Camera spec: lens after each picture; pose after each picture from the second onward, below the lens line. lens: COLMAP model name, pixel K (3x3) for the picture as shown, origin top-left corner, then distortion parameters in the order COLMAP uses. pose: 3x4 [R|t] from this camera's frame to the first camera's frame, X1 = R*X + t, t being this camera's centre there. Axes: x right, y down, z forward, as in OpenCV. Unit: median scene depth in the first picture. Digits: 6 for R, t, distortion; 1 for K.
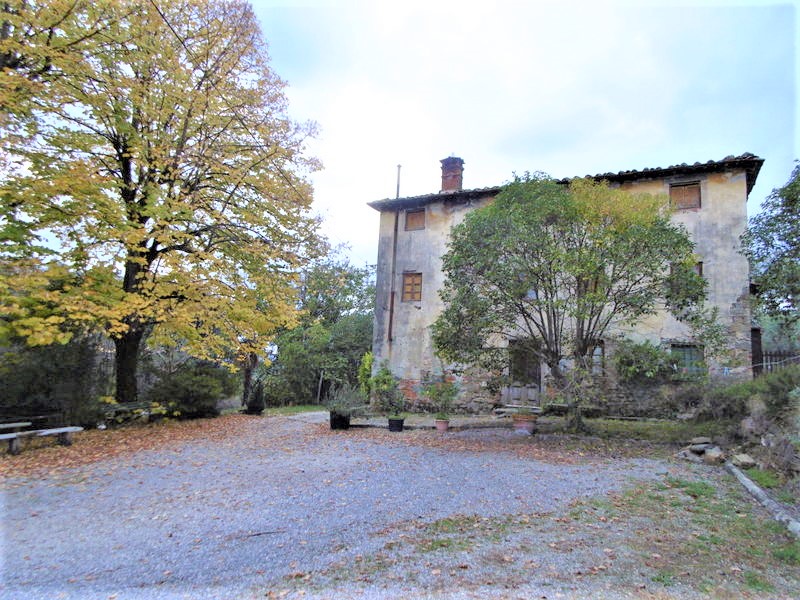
lens RADIAL K [[524.6, 0, 400.0], [0, 524.6, 300.0], [0, 0, 1]] dist [0.009027, -0.000956]
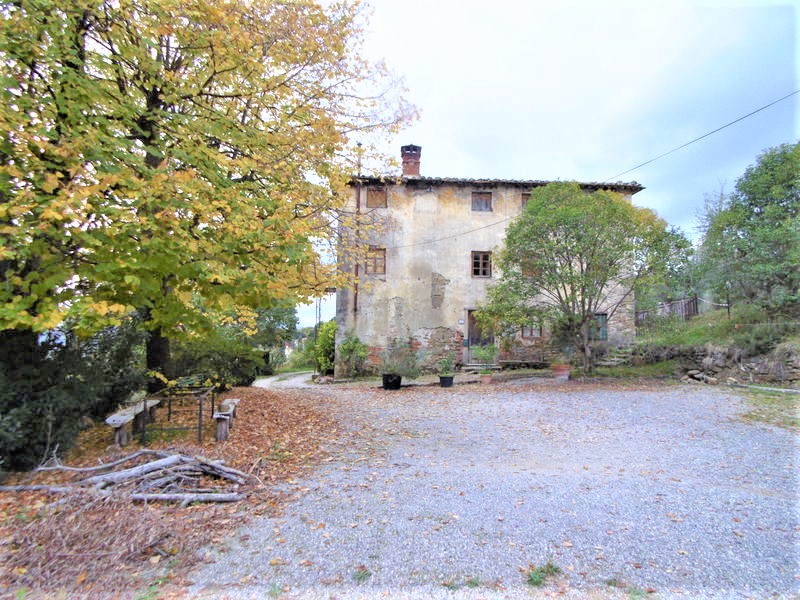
lens RADIAL K [[524.6, 0, 400.0], [0, 524.6, 300.0], [0, 0, 1]] dist [0.009027, -0.000956]
pose [[0.867616, 0.015167, 0.497003, -0.505752], [-0.038830, 0.998549, 0.037314, 0.014208], [-0.495716, -0.051673, 0.866946, 0.042530]]
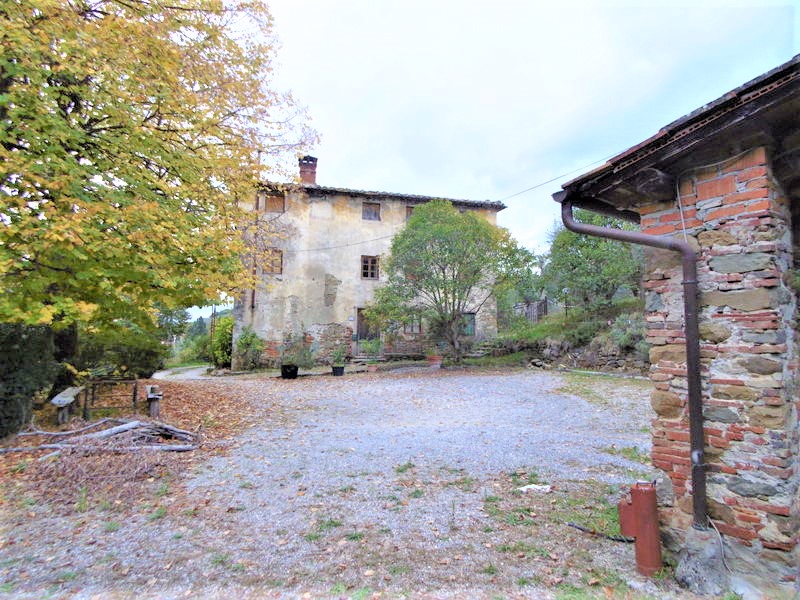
lens RADIAL K [[524.6, 0, 400.0], [0, 524.6, 300.0], [0, 0, 1]] dist [0.009027, -0.000956]
pose [[0.741577, 0.025336, 0.670389, -0.588300], [-0.064205, 0.997380, 0.033329, 0.003646], [-0.667788, -0.067758, 0.741261, -0.055325]]
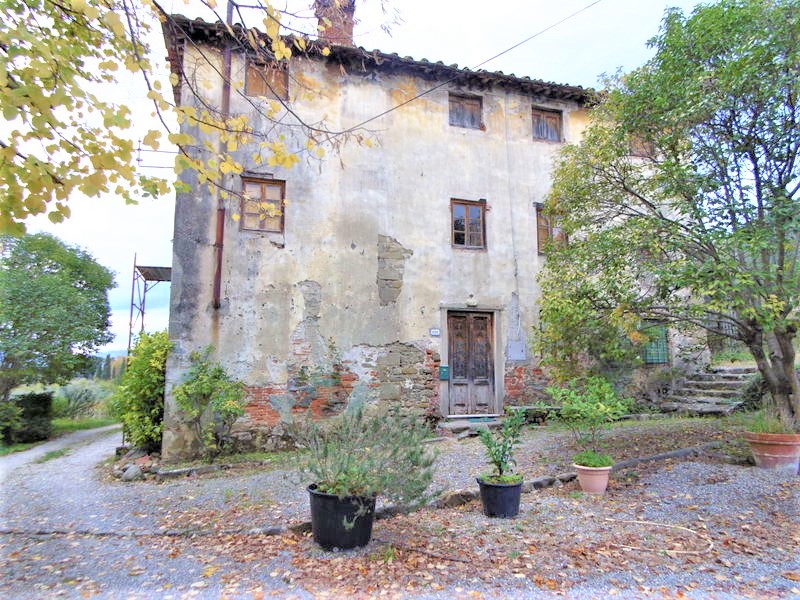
lens RADIAL K [[524.6, 0, 400.0], [0, 524.6, 300.0], [0, 0, 1]] dist [0.009027, -0.000956]
pose [[0.711455, 0.051244, 0.700861, -0.256794], [-0.050875, 0.998477, -0.021360, 0.078477], [-0.700887, -0.020459, 0.712978, 0.583010]]
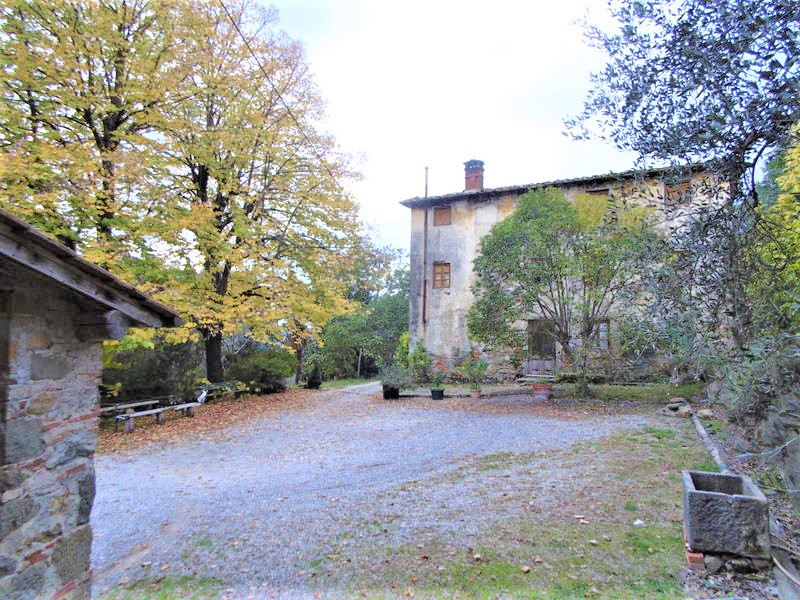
lens RADIAL K [[524.6, 0, 400.0], [0, 524.6, 300.0], [0, 0, 1]] dist [0.009027, -0.000956]
pose [[0.998983, -0.033133, -0.030588, -0.038311], [0.034858, 0.997727, 0.057677, -0.043952], [0.028607, -0.058684, 0.997867, -0.168312]]
